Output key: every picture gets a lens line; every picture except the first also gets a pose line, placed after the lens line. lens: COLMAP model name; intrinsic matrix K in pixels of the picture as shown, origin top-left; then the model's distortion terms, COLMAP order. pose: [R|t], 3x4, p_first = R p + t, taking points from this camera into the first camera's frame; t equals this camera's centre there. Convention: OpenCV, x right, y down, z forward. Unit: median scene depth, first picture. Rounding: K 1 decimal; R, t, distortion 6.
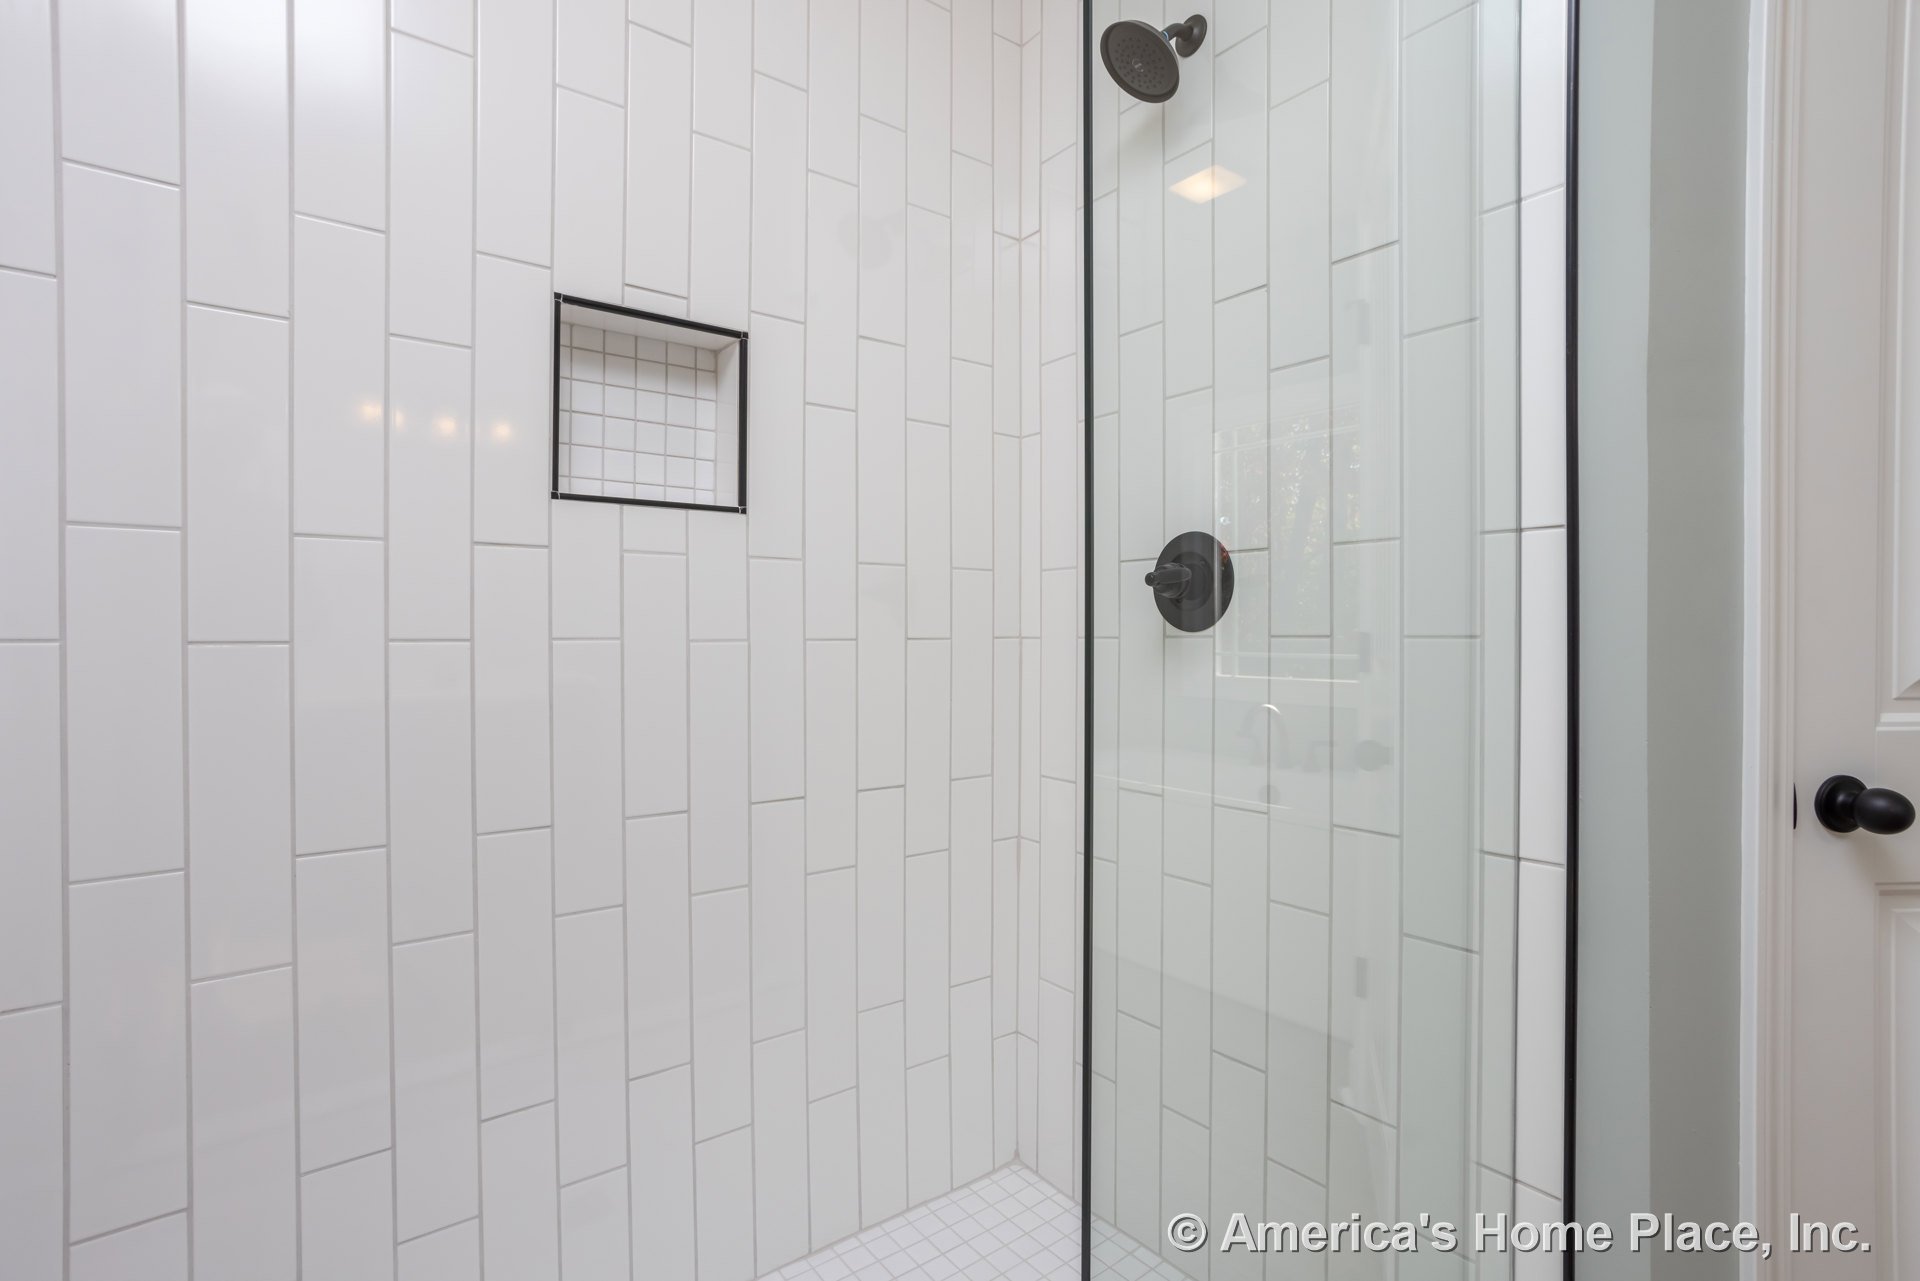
lens RADIAL K [[934.1, 0, 980.8], [0, 934.1, 642.1], [0, 0, 1]] dist [-0.015081, 0.000294]
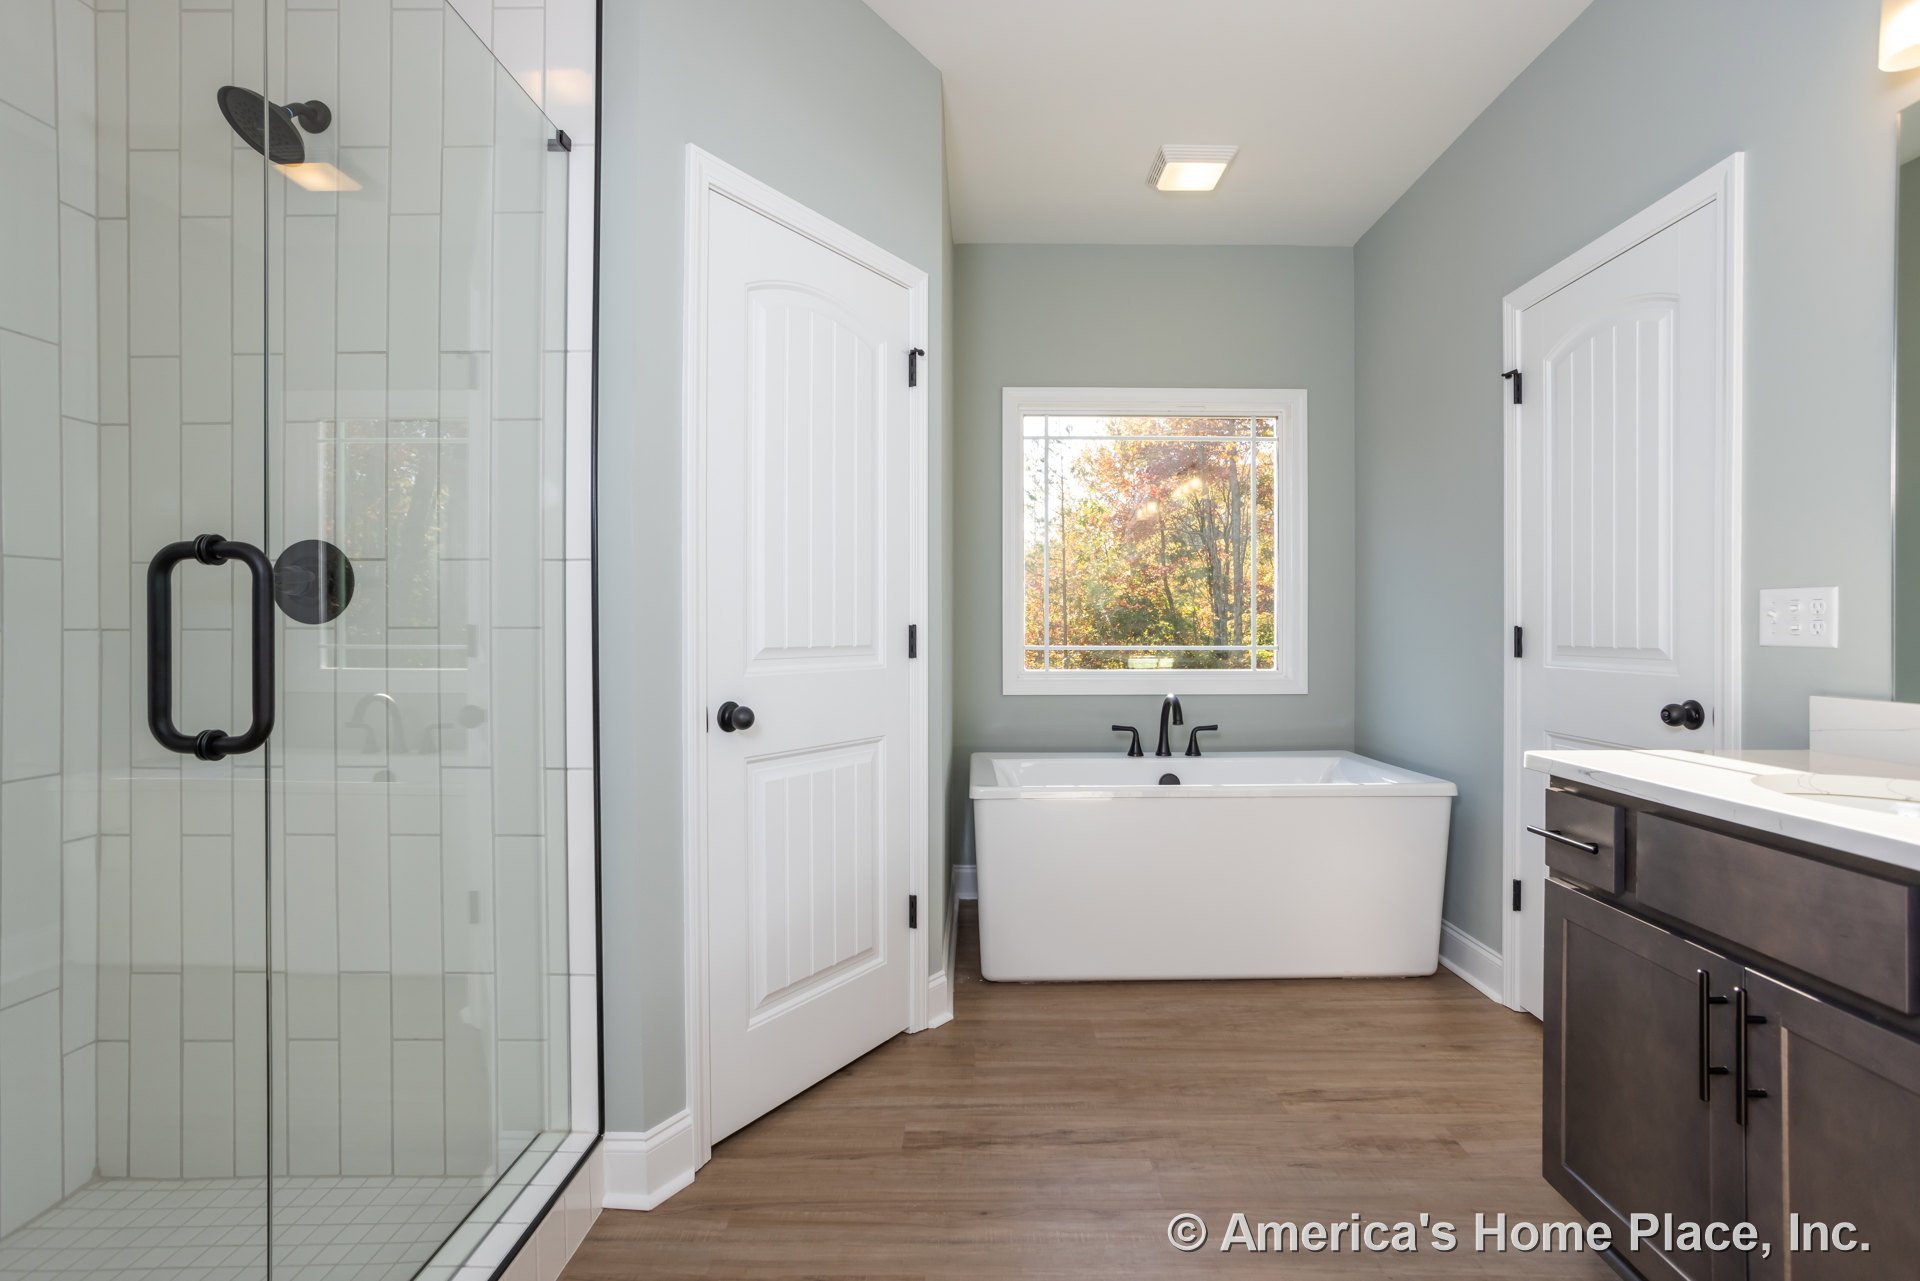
lens RADIAL K [[934.1, 0, 965.8], [0, 934.1, 631.6], [0, 0, 1]] dist [-0.015081, 0.000294]
pose [[0.649648, -0.003414, 0.760227, -0.128218], [0.005698, 0.999984, -0.000379, 0.003514], [-0.760213, 0.004578, 0.649657, -0.385878]]
